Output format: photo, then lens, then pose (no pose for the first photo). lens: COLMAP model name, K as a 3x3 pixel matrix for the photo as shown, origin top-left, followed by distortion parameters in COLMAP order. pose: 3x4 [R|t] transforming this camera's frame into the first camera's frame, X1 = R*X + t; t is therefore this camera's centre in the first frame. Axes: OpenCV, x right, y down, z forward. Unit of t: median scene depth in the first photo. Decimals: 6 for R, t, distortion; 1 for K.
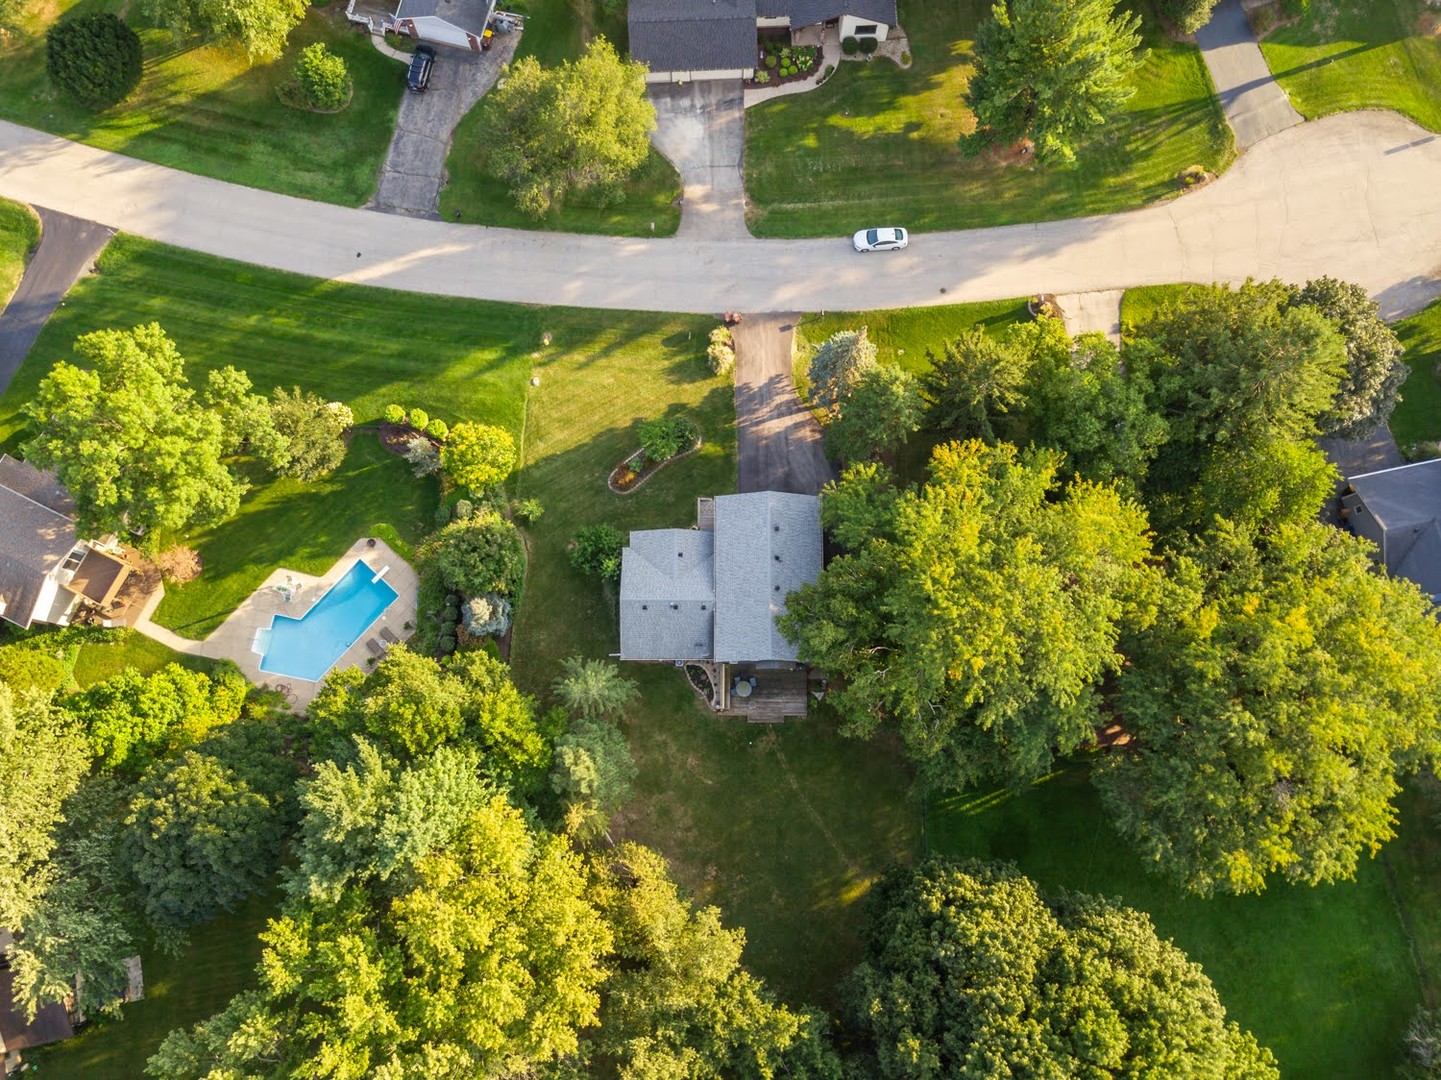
lens RADIAL K [[1124.3, 0, 720.3], [0, 1124.3, 551.6], [0, 0, 1]] dist [0.004047, 0.003810]
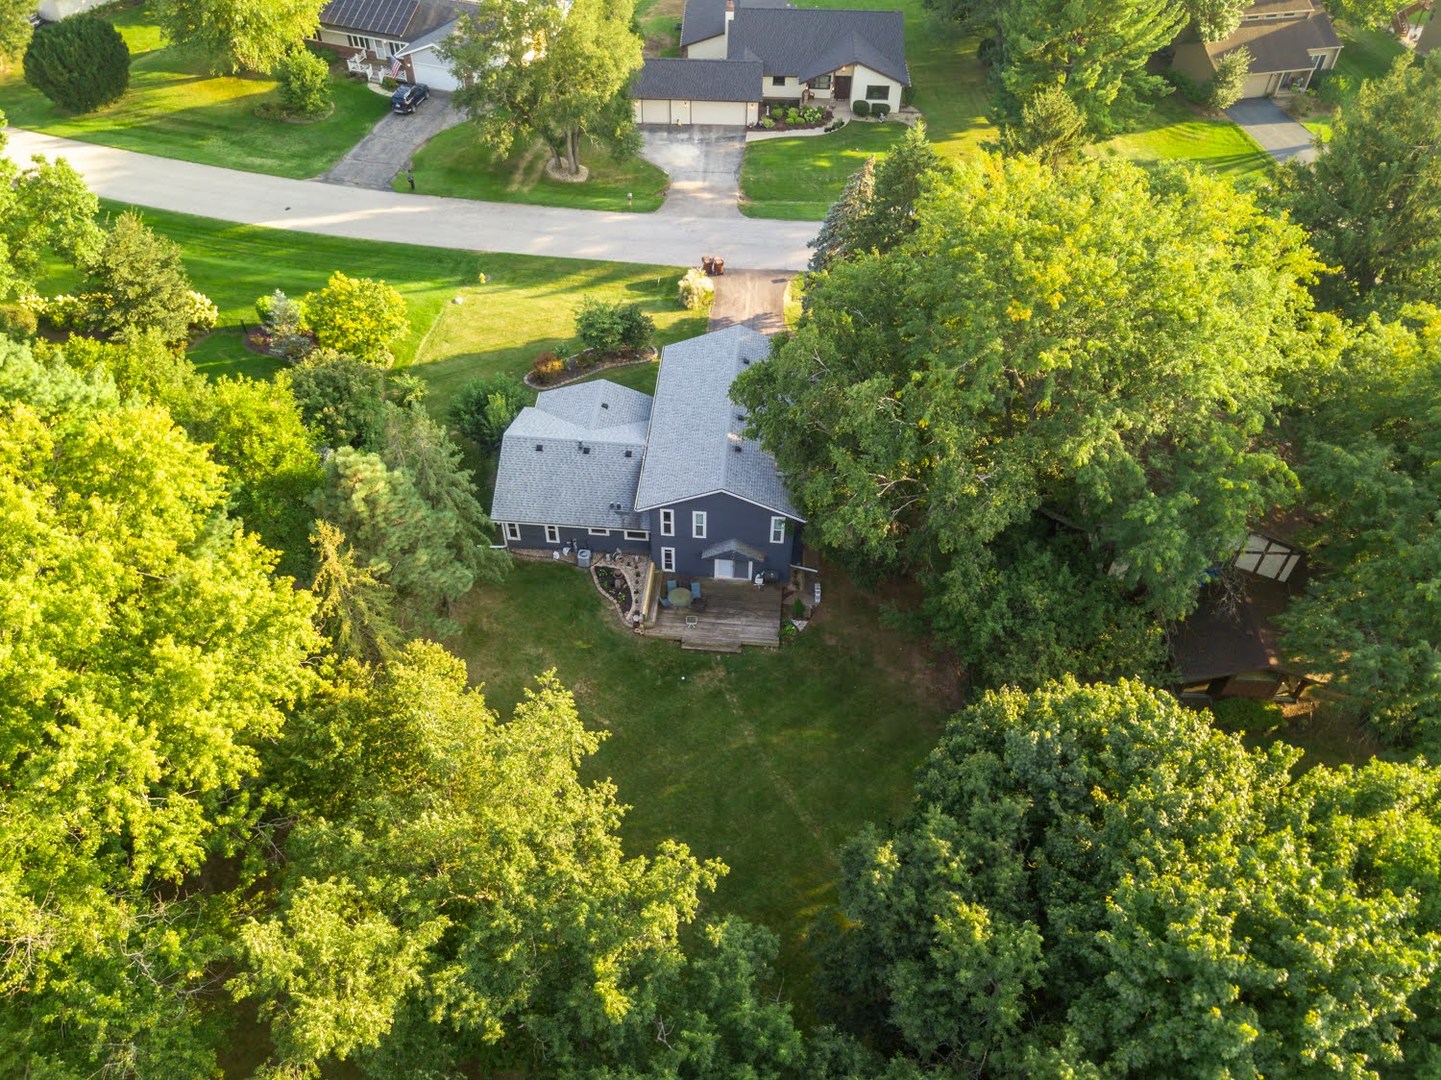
lens RADIAL K [[1107.8, 0, 723.3], [0, 1107.8, 550.9], [0, 0, 1]] dist [0.016393, -0.000087]
pose [[0.997370, 0.058582, -0.042686, 0.069788], [-0.072294, 0.846513, -0.527436, 0.424182], [0.005236, 0.529135, 0.848522, 0.458690]]
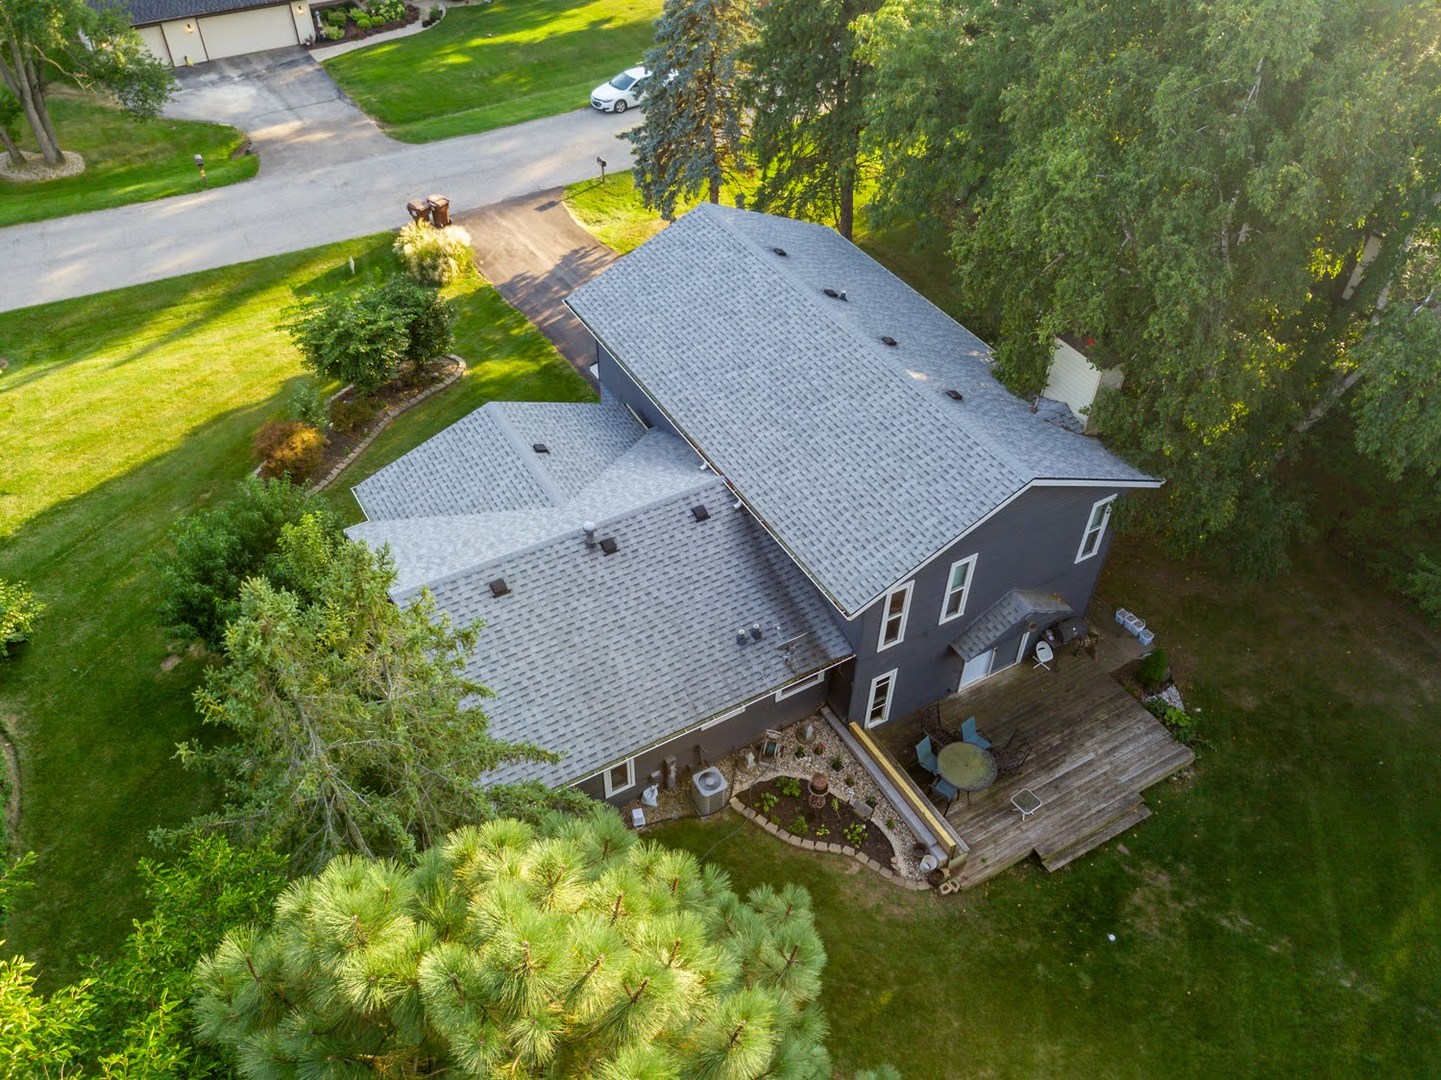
lens RADIAL K [[1128.1, 0, 720.5], [0, 1128.1, 540.0], [0, 0, 1]] dist [0.017677, -0.003561]
pose [[0.864922, -0.339988, 0.369214, -0.111294], [0.490849, 0.726546, -0.480830, 0.183970], [-0.104774, 0.597109, 0.795288, 0.755055]]
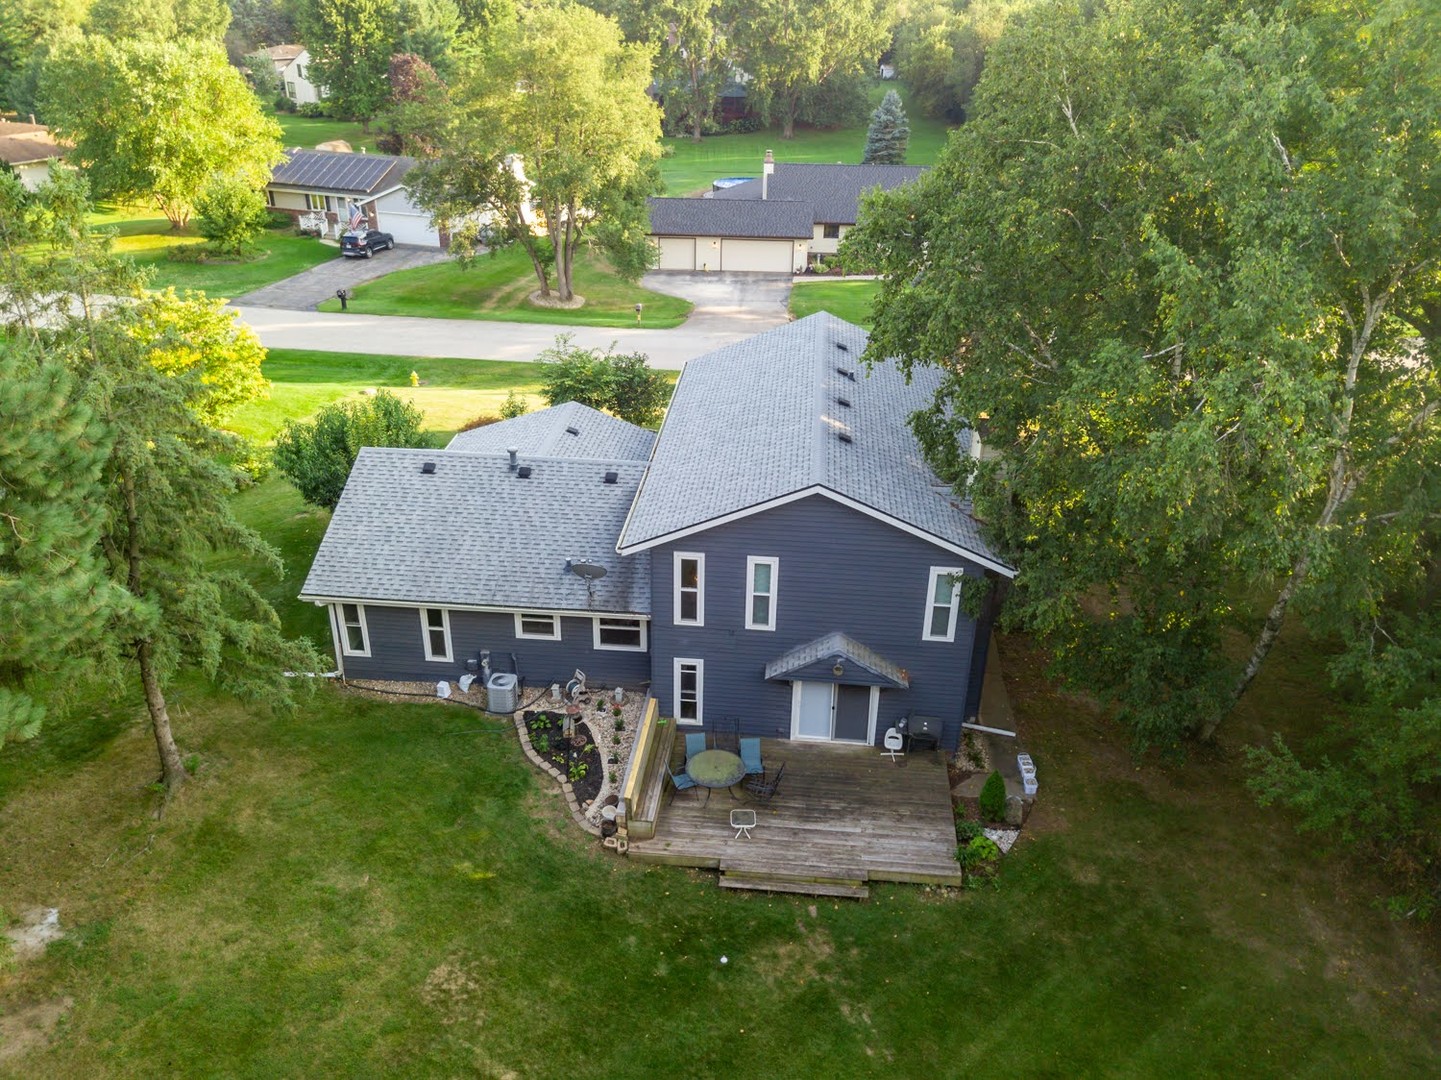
lens RADIAL K [[1114.0, 0, 724.5], [0, 1114.0, 544.4], [0, 0, 1]] dist [0.008350, 0.005472]
pose [[0.996512, 0.045514, -0.069947, 0.039195], [-0.083117, 0.616211, -0.783183, 0.296636], [0.007457, 0.786265, 0.617844, 0.790437]]
